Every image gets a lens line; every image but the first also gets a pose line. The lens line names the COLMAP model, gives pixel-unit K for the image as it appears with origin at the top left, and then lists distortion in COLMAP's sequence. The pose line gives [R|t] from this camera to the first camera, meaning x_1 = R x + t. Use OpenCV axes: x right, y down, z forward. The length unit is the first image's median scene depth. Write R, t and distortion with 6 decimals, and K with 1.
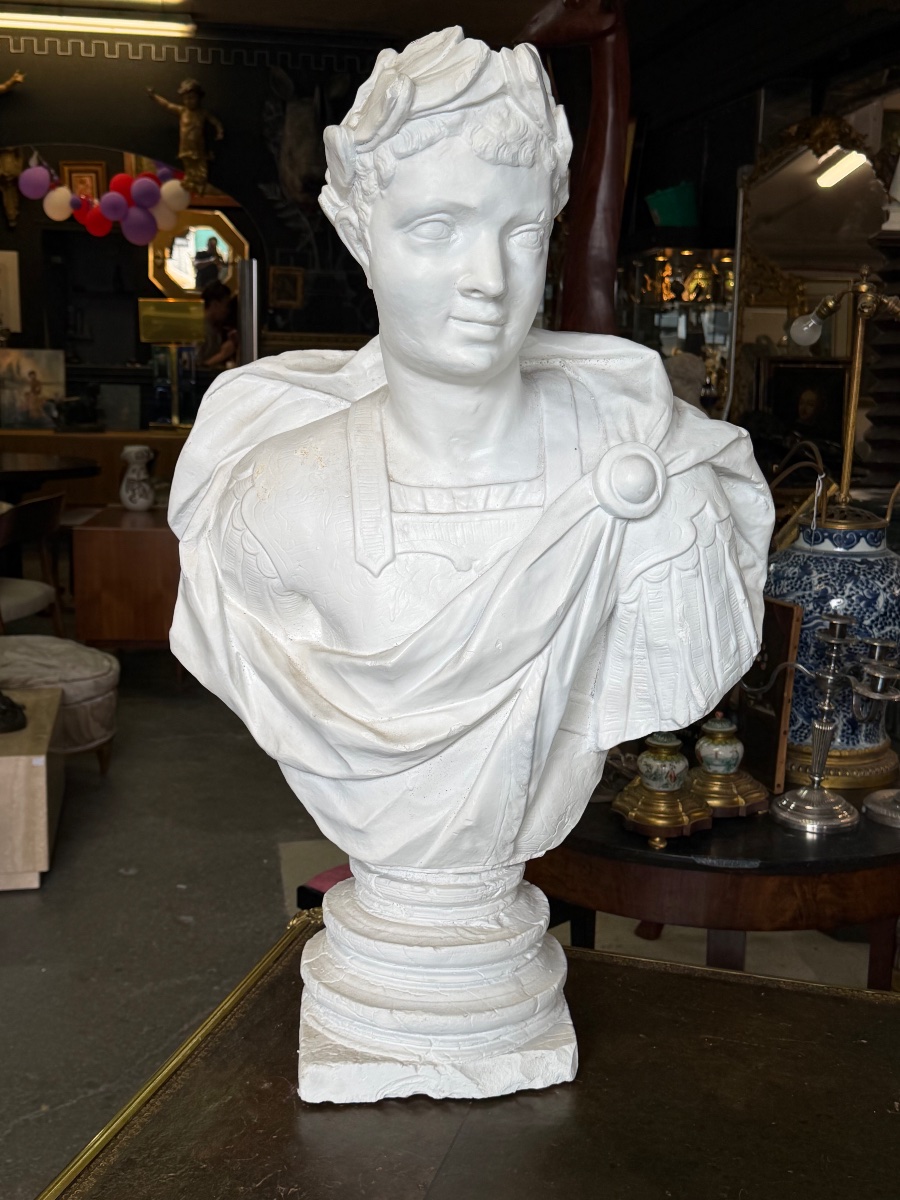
lens RADIAL K [[1435.8, 0, 435.6], [0, 1435.8, 604.3], [0, 0, 1]] dist [0.184871, -0.396426]
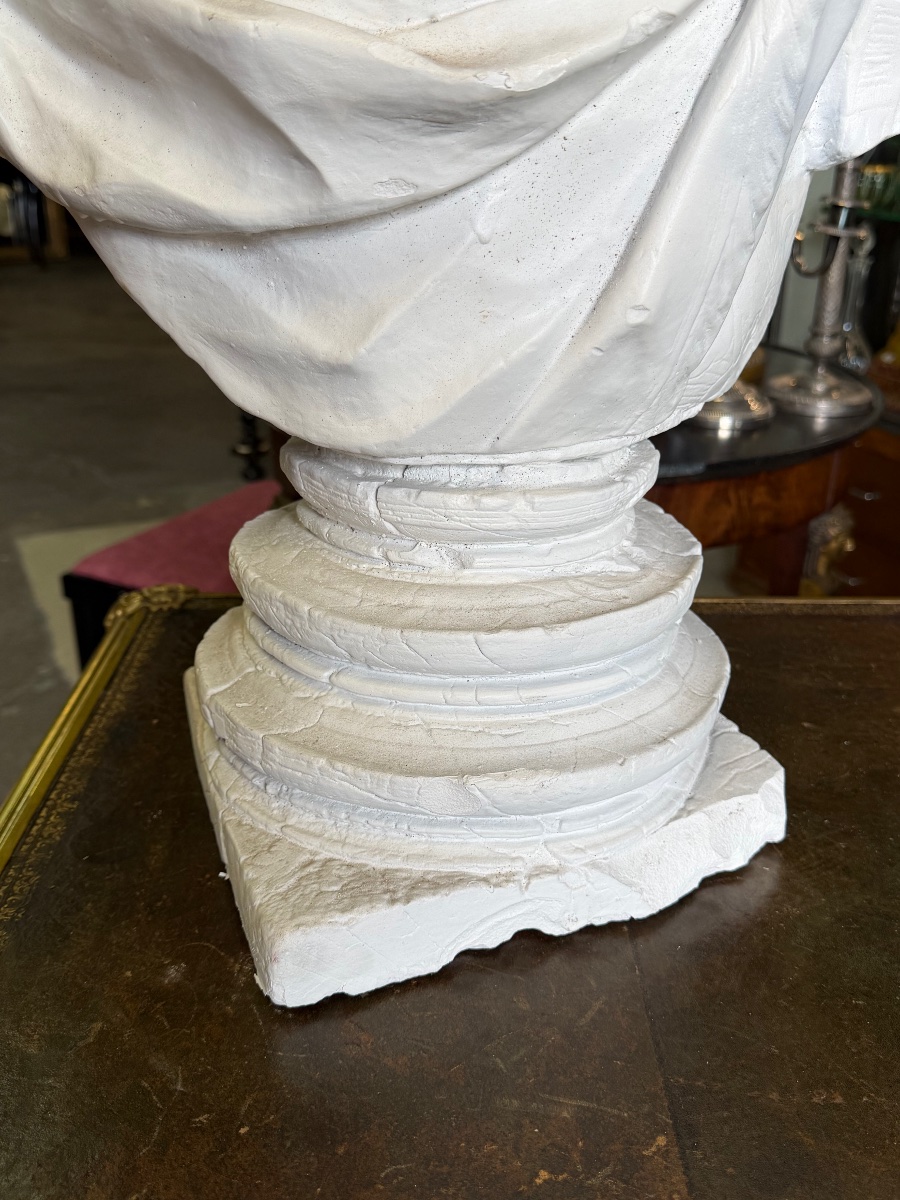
lens RADIAL K [[1113.6, 0, 441.8], [0, 1113.6, 604.8], [0, 0, 1]] dist [0.160048, -0.378452]
pose [[0.958664, -0.123153, 0.256508, -0.114426], [0.060530, 0.969116, 0.239062, 0.147854], [-0.278027, -0.213654, 0.936511, 0.693960]]
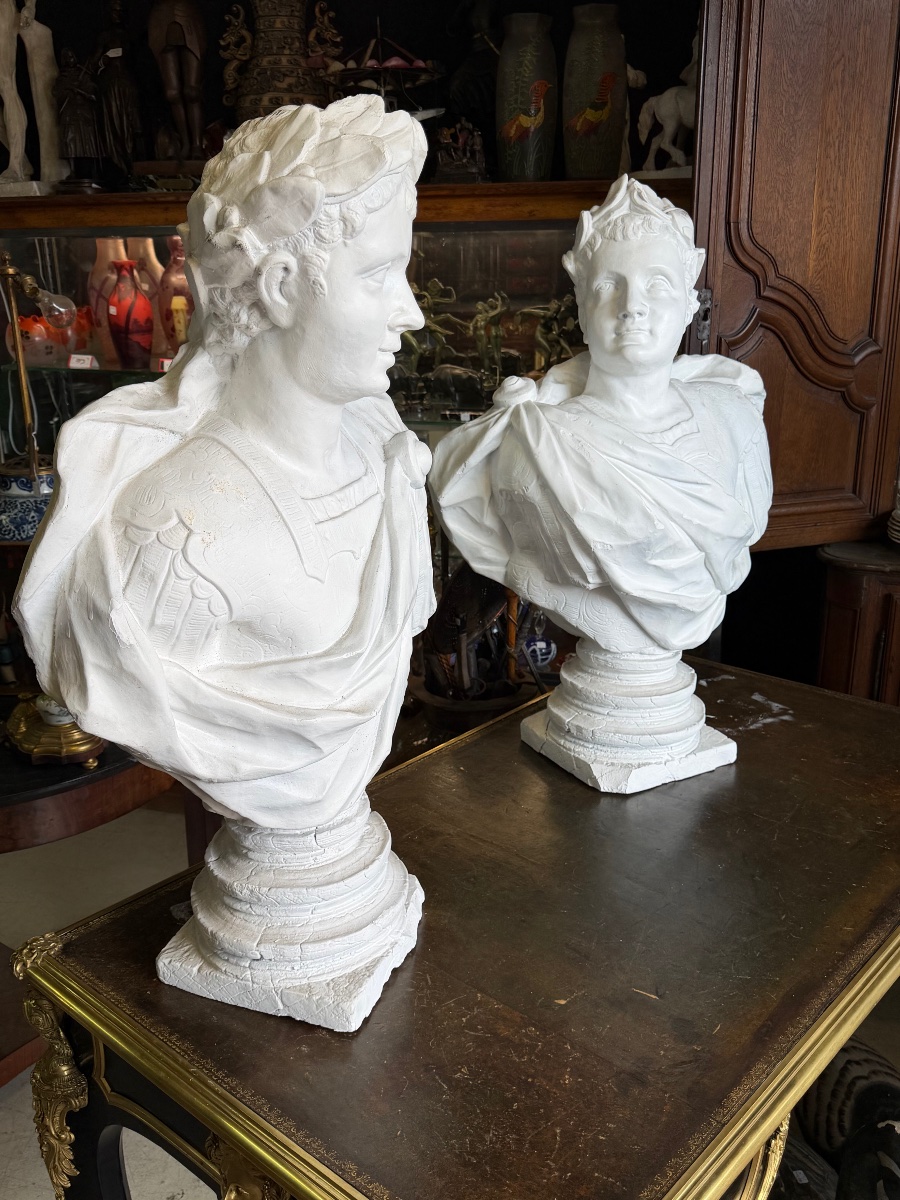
lens RADIAL K [[1098.8, 0, 447.6], [0, 1098.8, 601.8], [0, 0, 1]] dist [0.163286, -0.365944]
pose [[0.426352, -0.288787, 0.857220, -0.720819], [0.185171, 0.955463, 0.229786, -0.179616], [-0.885402, 0.060762, 0.460838, 0.495433]]
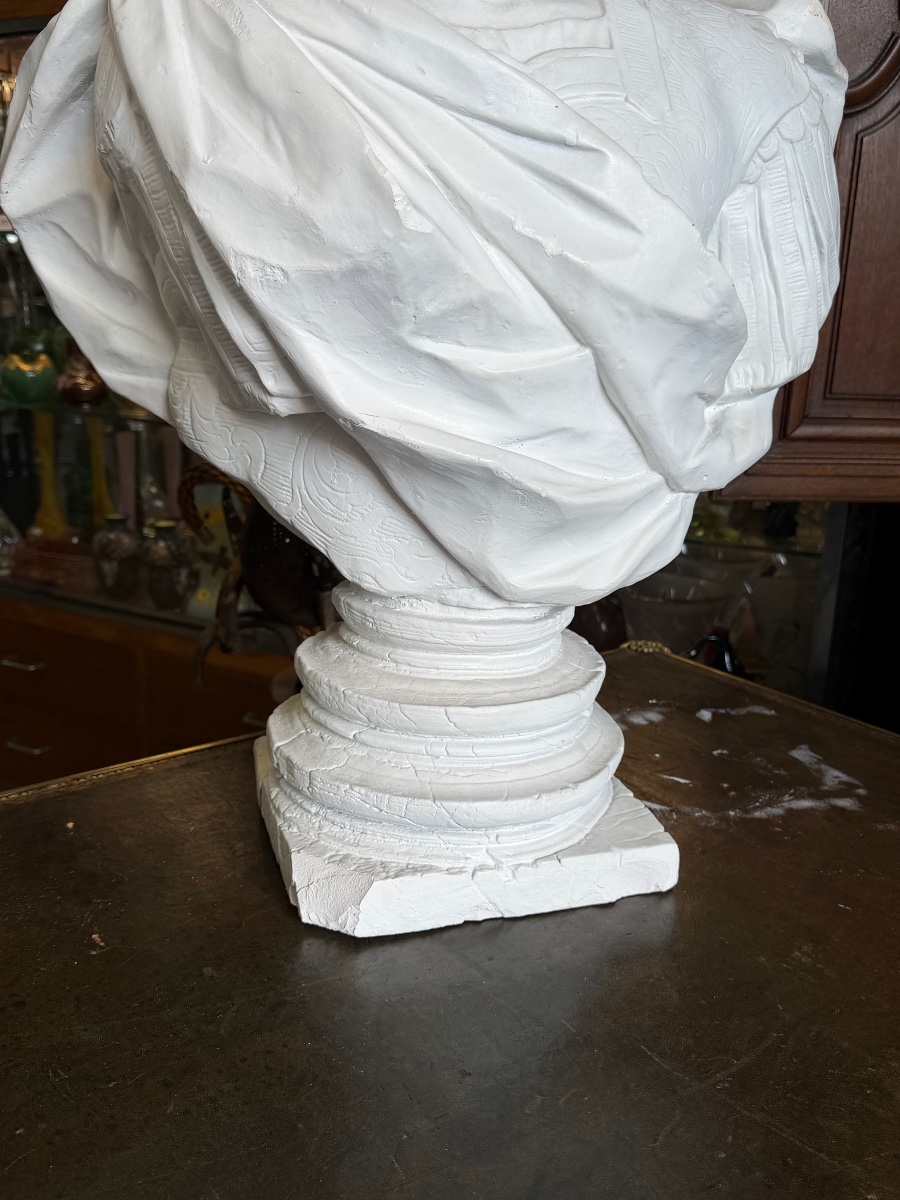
lens RADIAL K [[1098.8, 0, 447.6], [0, 1098.8, 601.8], [0, 0, 1]] dist [0.163286, -0.365944]
pose [[0.604416, -0.211147, 0.768179, 0.050127], [0.127900, 0.977449, 0.168034, 0.125176], [-0.786335, -0.003312, 0.617791, 0.558782]]
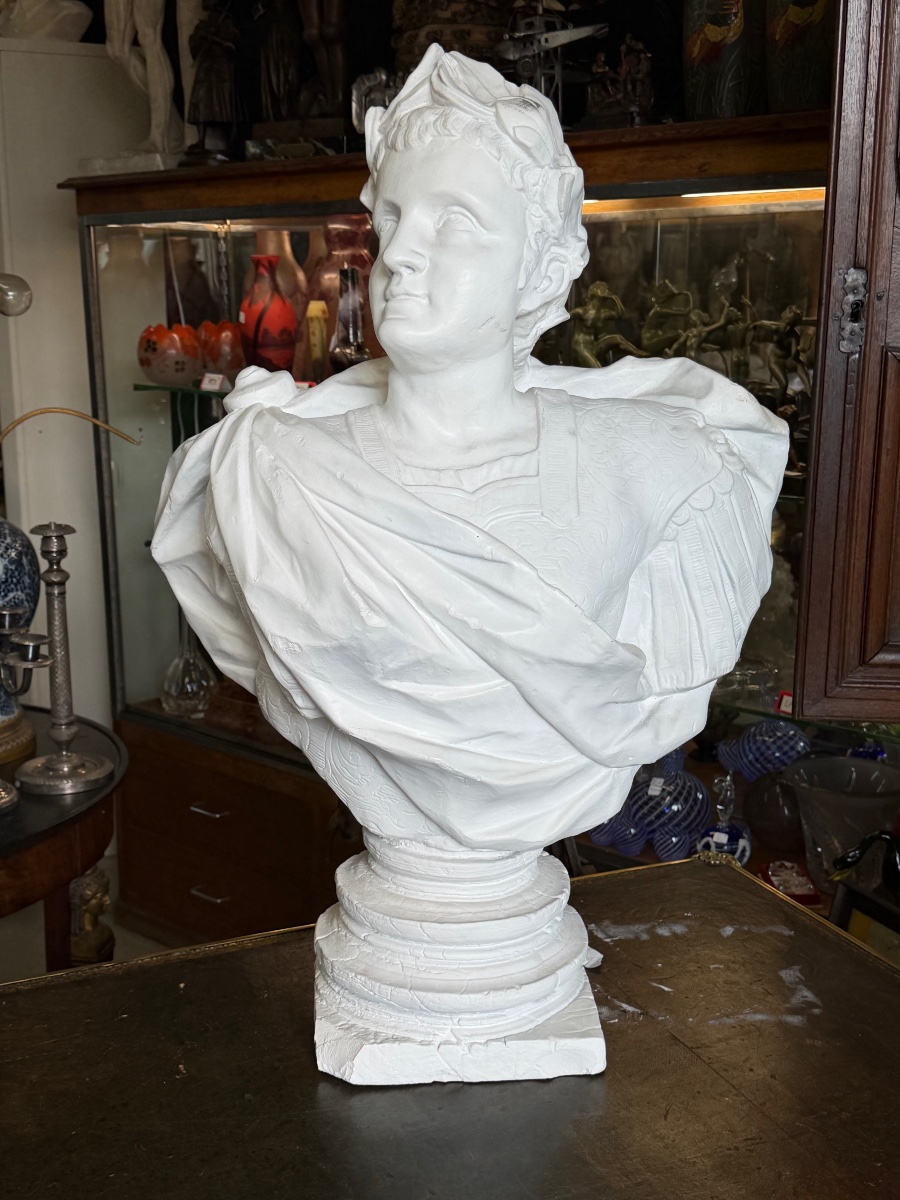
lens RADIAL K [[1433.2, 0, 448.6], [0, 1433.2, 608.2], [0, 0, 1]] dist [0.180457, -0.372339]
pose [[0.770908, -0.144330, 0.620379, -0.111507], [0.127439, 0.989245, 0.071786, -0.011802], [-0.624067, 0.023720, 0.781010, 0.114372]]
